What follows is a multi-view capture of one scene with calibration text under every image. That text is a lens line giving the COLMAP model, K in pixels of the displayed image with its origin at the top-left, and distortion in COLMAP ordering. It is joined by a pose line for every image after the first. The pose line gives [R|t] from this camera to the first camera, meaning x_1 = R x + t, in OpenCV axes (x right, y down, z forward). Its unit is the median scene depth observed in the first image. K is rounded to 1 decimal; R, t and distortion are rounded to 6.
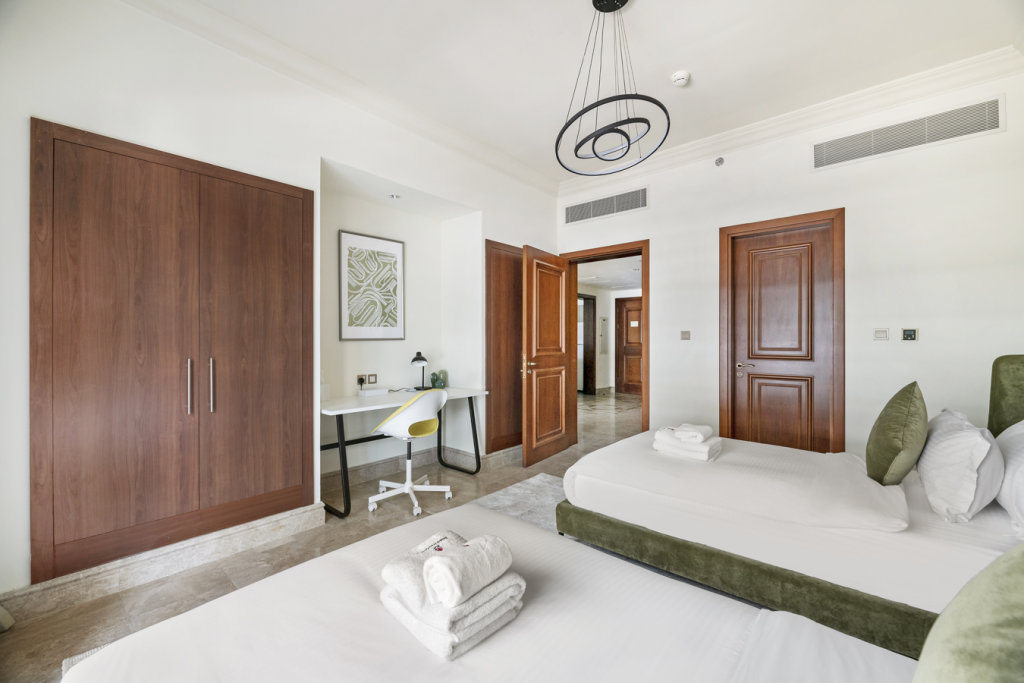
lens RADIAL K [[412.4, 0, 514.9], [0, 412.4, 342.4], [0, 0, 1]] dist [-0.001223, -0.000439]
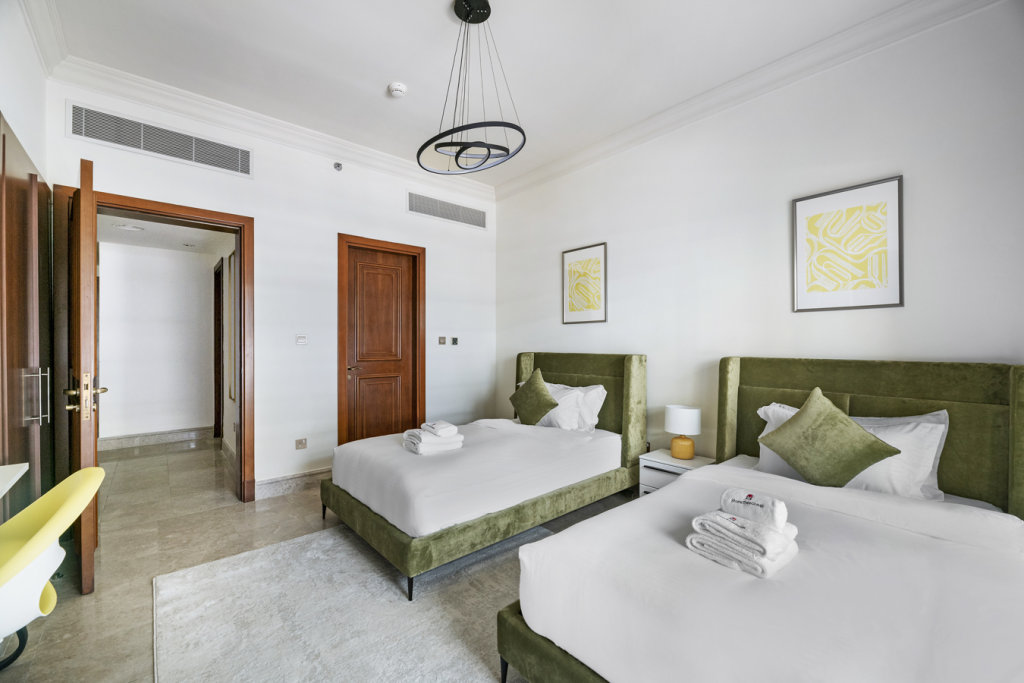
lens RADIAL K [[427.1, 0, 497.8], [0, 427.1, 346.9], [0, 0, 1]] dist [0.001674, 0.000171]
pose [[0.136606, -0.014824, 0.990515, -0.577931], [-0.001827, 0.999883, 0.015216, -0.019794], [-0.990624, -0.003888, 0.136563, 0.563225]]
